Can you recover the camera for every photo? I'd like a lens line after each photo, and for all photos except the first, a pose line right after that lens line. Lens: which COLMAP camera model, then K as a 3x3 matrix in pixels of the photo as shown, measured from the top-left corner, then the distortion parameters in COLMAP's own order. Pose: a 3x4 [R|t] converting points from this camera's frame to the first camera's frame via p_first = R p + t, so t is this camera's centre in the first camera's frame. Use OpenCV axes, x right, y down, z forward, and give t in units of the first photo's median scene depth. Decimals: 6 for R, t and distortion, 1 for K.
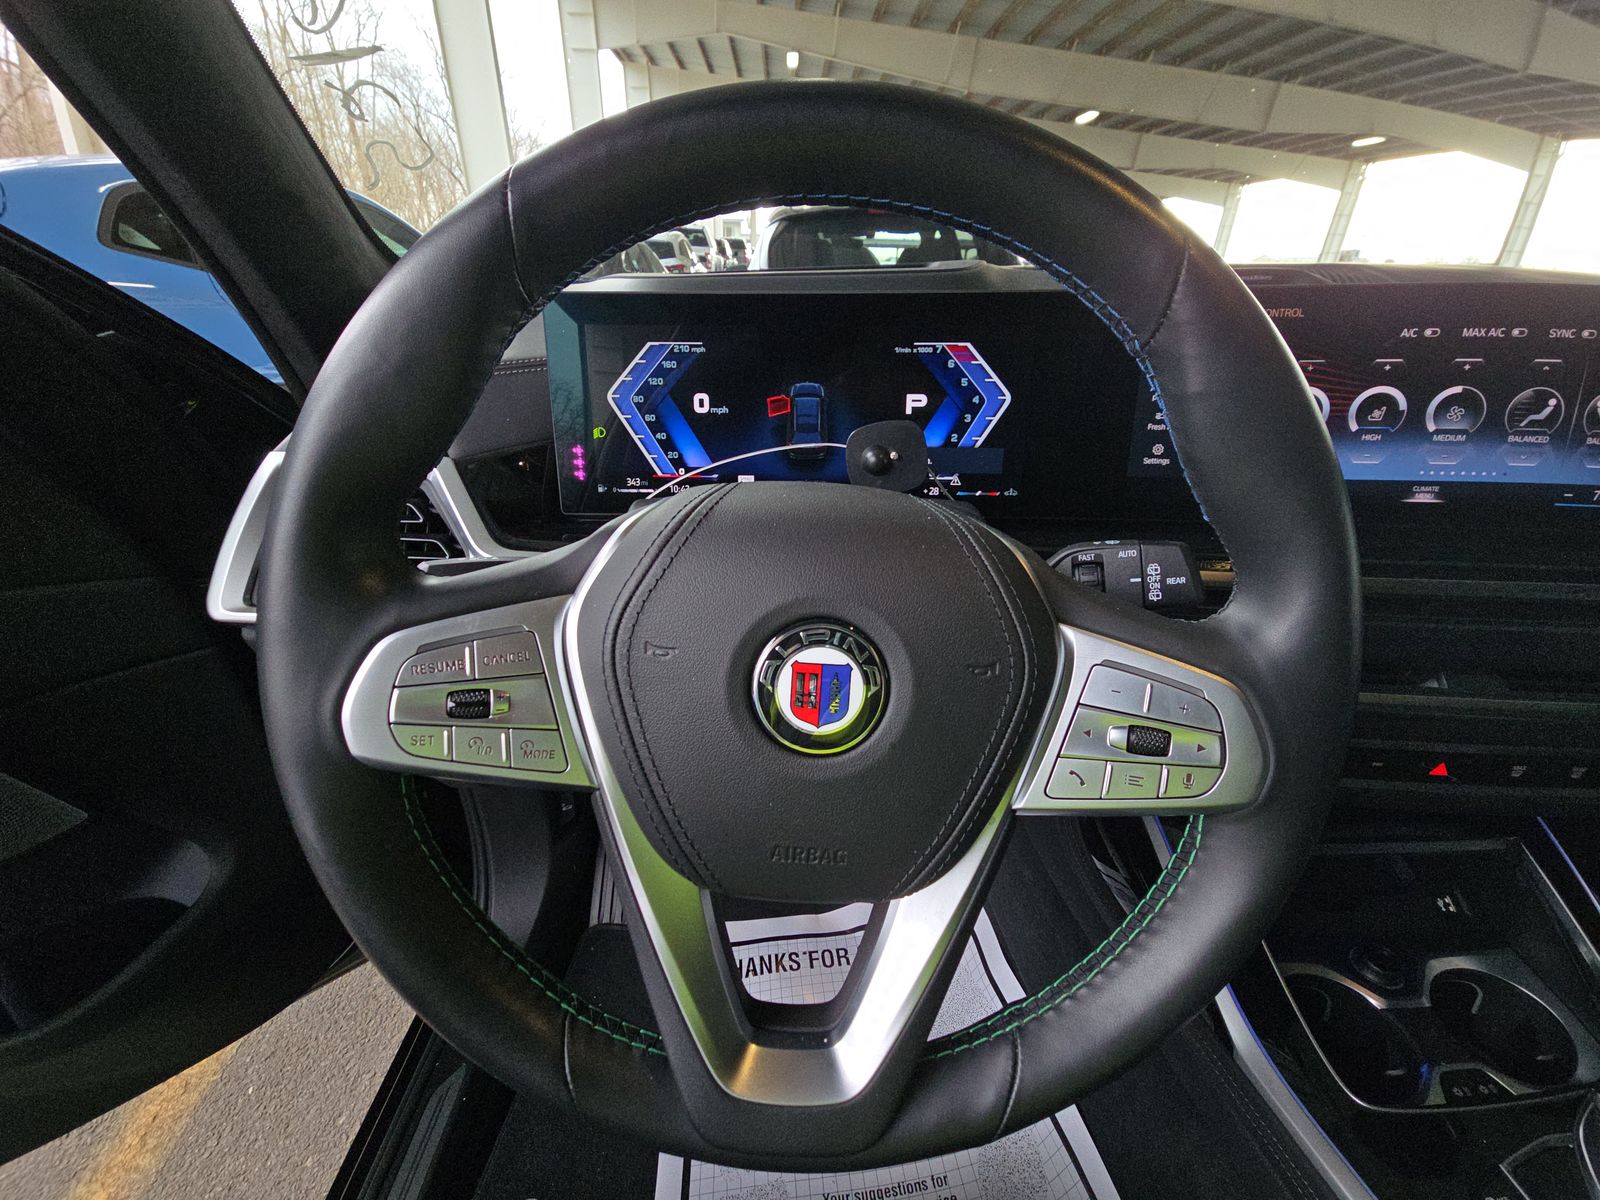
lens RADIAL K [[629.7, 0, 800.1], [0, 629.7, 605.9], [0, 0, 1]] dist [-0.000677, 0.000100]
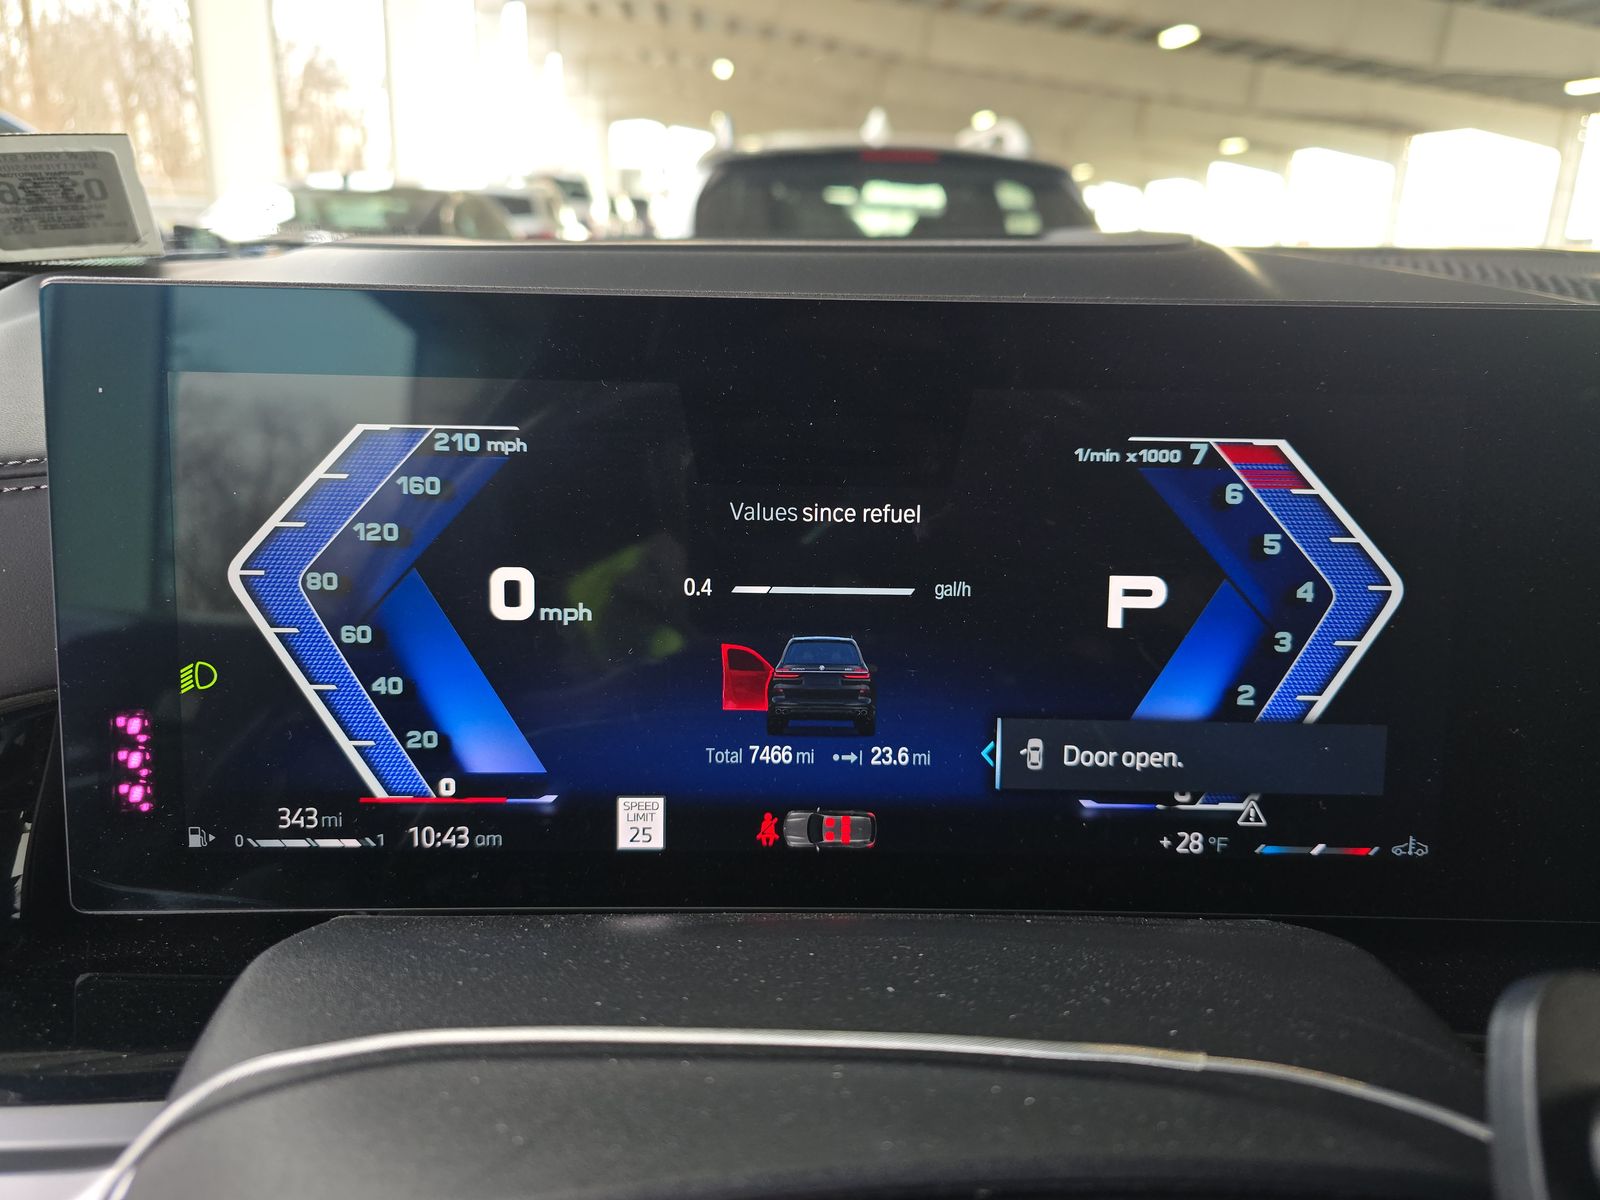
lens RADIAL K [[1059.9, 0, 800.4], [0, 1059.9, 591.6], [0, 0, 1]] dist [0.005256, -0.008679]
pose [[0.998301, 0.003709, 0.058150, -0.034376], [0.006387, 0.984995, -0.172467, -0.221988], [-0.057917, 0.172545, 0.983297, 0.425265]]
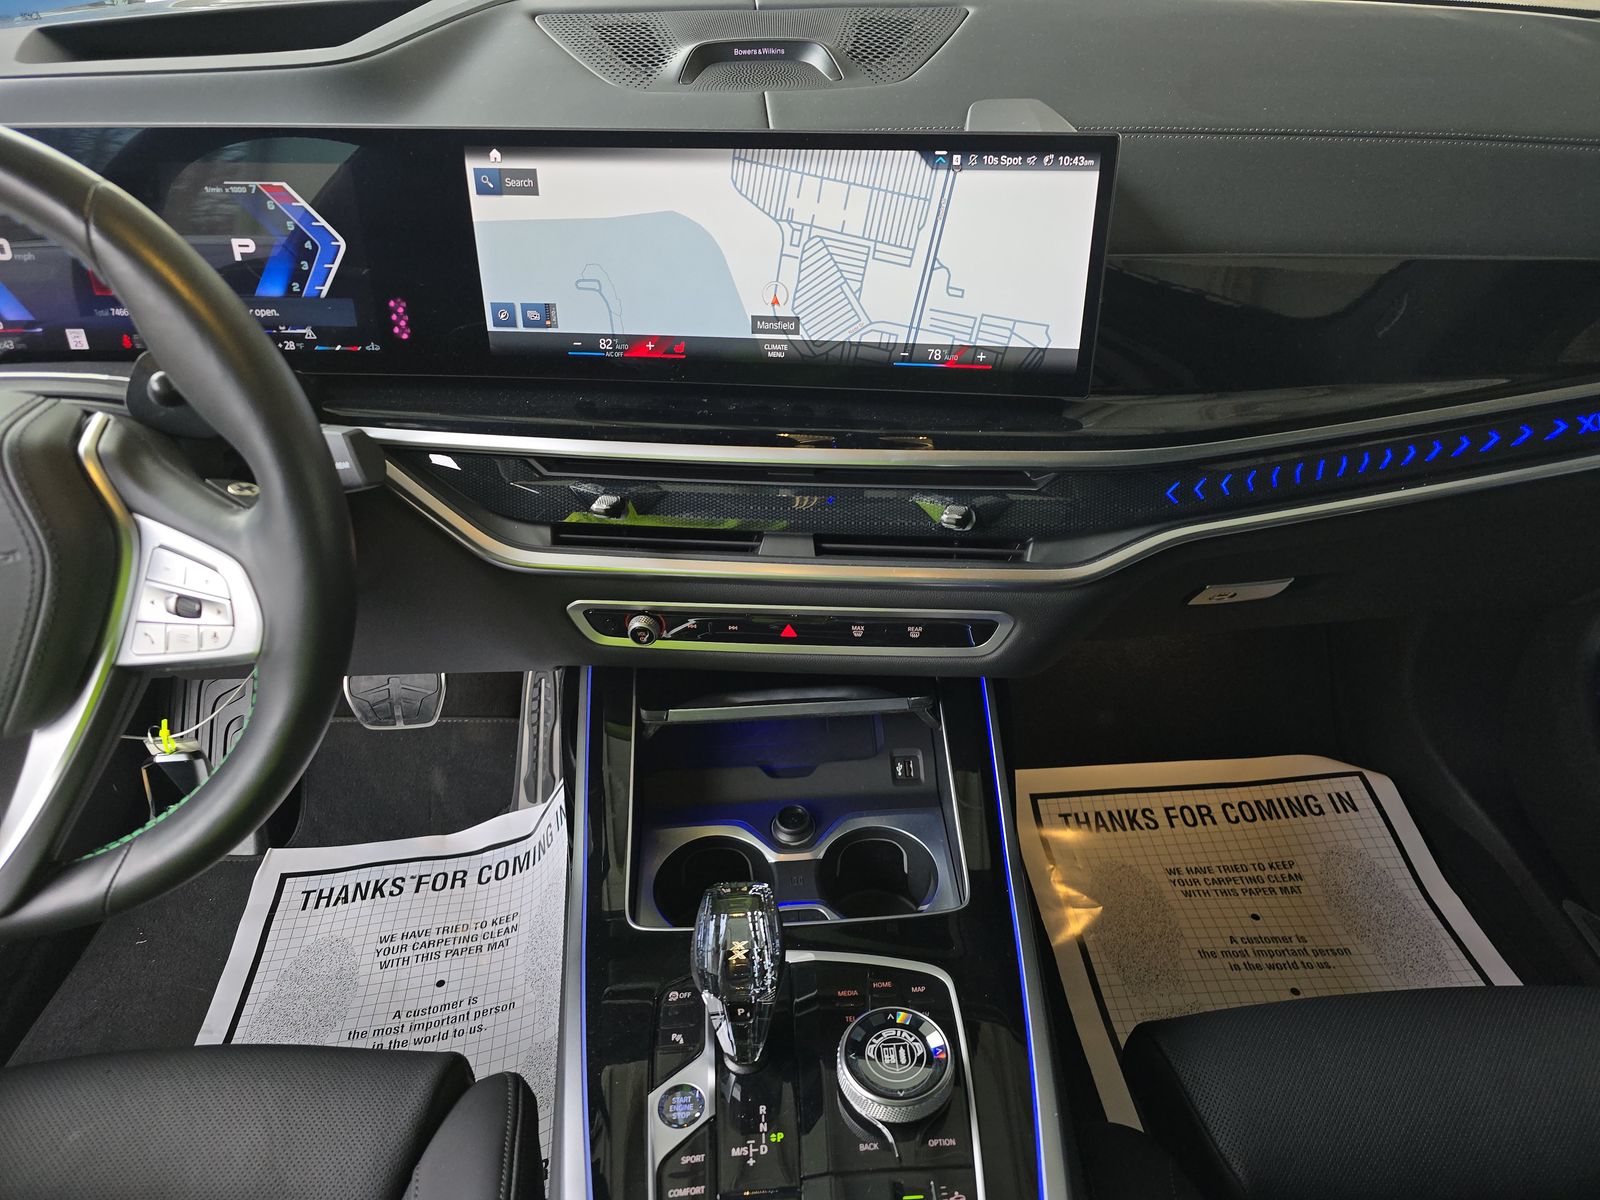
lens RADIAL K [[1059.9, 0, 803.6], [0, 1059.9, 609.5], [0, 0, 1]] dist [0.005256, -0.008679]
pose [[0.997920, -0.025190, 0.059344, 0.864267], [0.013486, 0.981705, 0.189932, -0.090503], [-0.063043, -0.188737, 0.980002, -0.624918]]
